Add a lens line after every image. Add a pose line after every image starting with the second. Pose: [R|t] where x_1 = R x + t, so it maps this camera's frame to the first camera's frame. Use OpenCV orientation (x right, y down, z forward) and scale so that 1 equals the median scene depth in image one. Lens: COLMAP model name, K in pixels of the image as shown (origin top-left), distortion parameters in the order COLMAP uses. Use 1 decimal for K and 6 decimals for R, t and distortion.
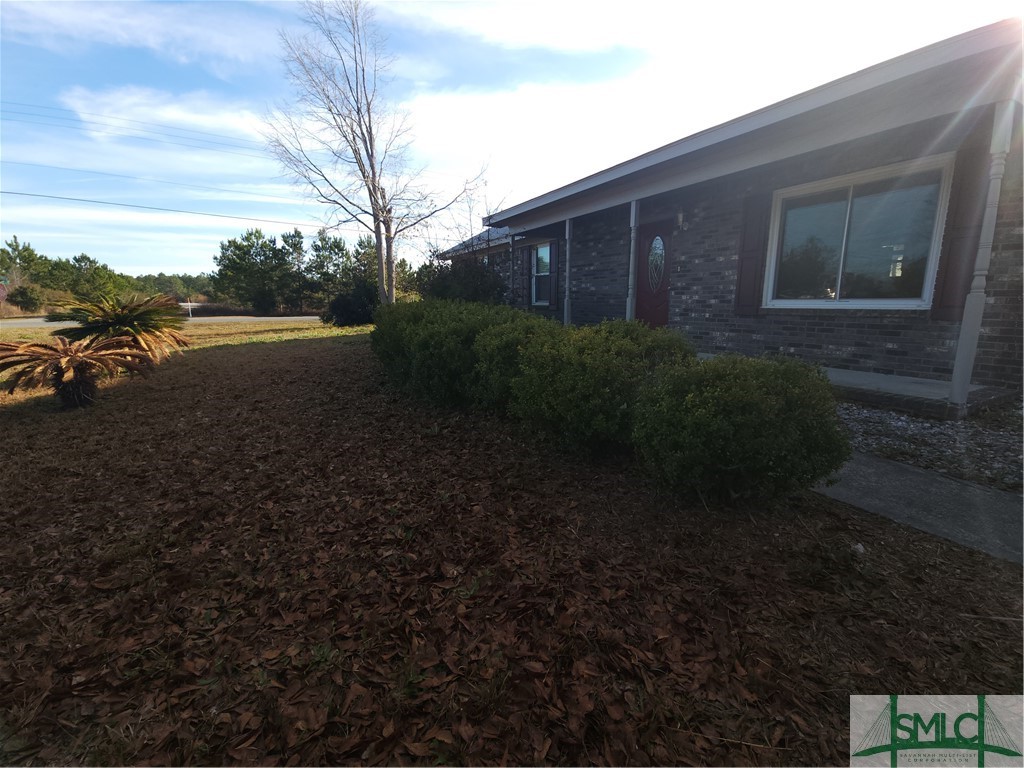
lens RADIAL K [[428.8, 0, 509.4], [0, 428.8, 381.9], [0, 0, 1]] dist [0.000356, -0.000895]
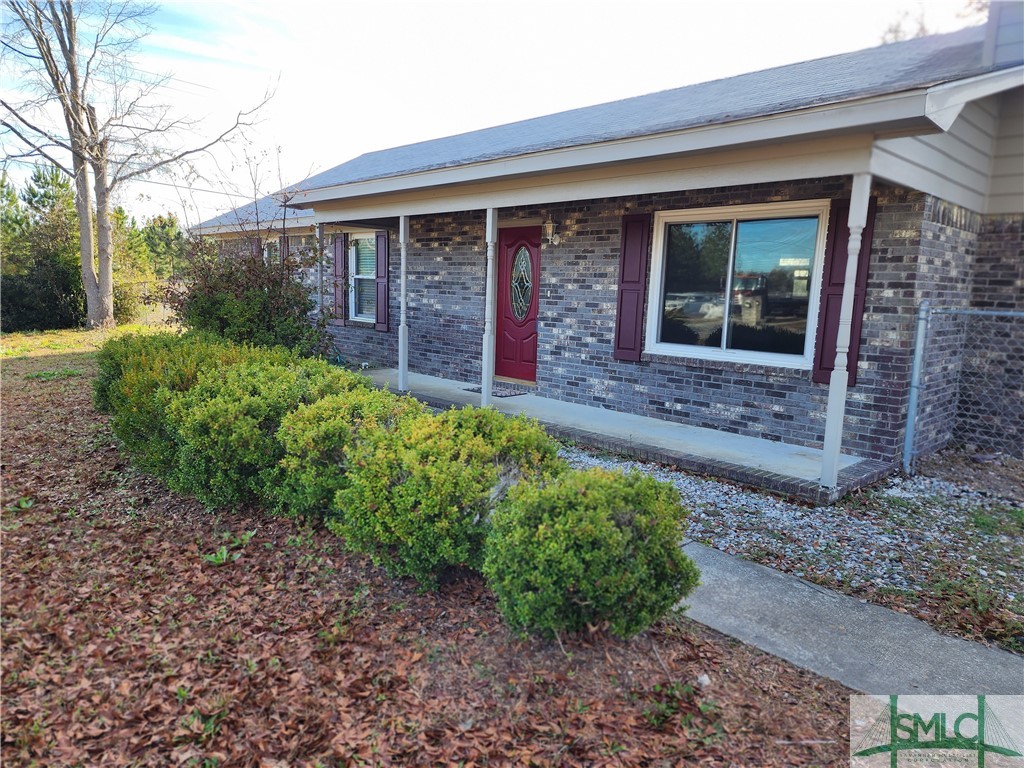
lens RADIAL K [[664.7, 0, 487.9], [0, 664.7, 381.5], [0, 0, 1]] dist [0.065114, -0.056195]
pose [[0.964971, -0.001863, 0.262349, -0.047351], [0.010548, 0.999442, -0.031701, -0.168536], [-0.262143, 0.033358, 0.964452, -0.257670]]
